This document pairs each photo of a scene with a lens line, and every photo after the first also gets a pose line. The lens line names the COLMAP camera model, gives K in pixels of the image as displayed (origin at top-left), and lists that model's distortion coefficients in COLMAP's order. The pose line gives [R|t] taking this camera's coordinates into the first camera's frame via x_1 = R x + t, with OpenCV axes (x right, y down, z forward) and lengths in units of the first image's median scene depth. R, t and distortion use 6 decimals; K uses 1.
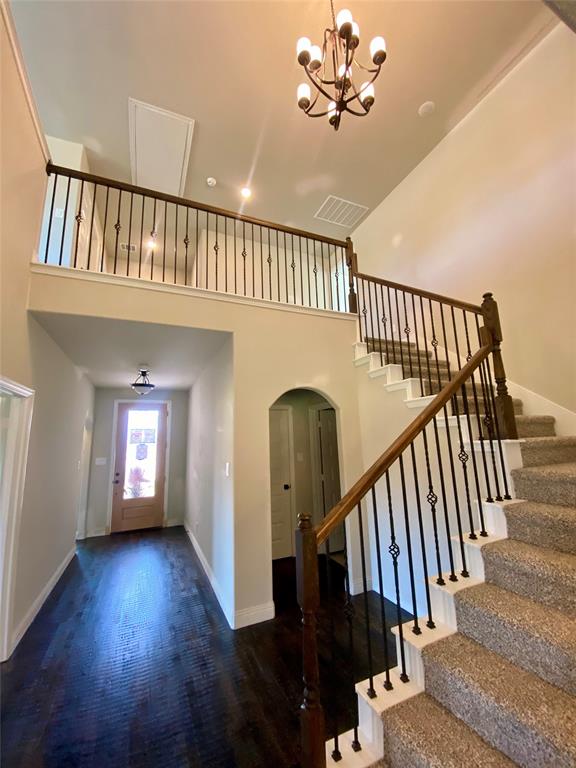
lens RADIAL K [[306.8, 0, 288.0], [0, 306.8, 384.0], [0, 0, 1]] dist [-0.000084, -0.013984]
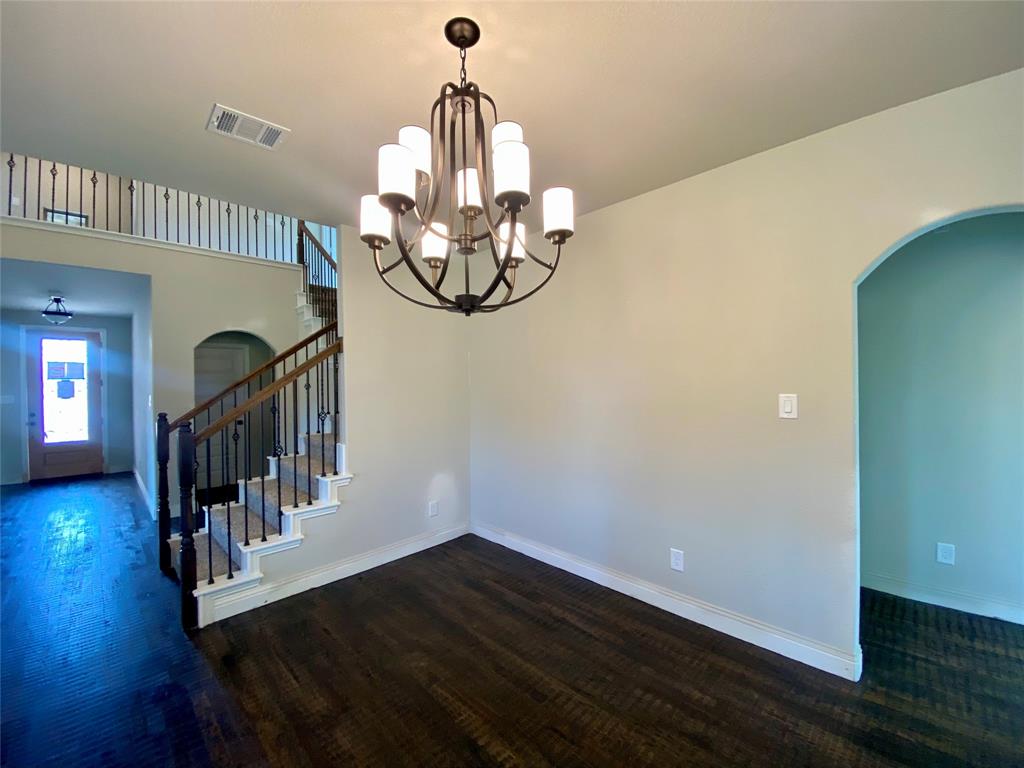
lens RADIAL K [[409.0, 0, 512.0], [0, 409.0, 384.0], [0, 0, 1]] dist [-0.000084, -0.013984]
pose [[0.929279, 0.017899, 0.368944, 0.309946], [-0.085884, 0.981921, 0.168684, -0.098186], [-0.359255, -0.188441, 0.914016, -0.531898]]
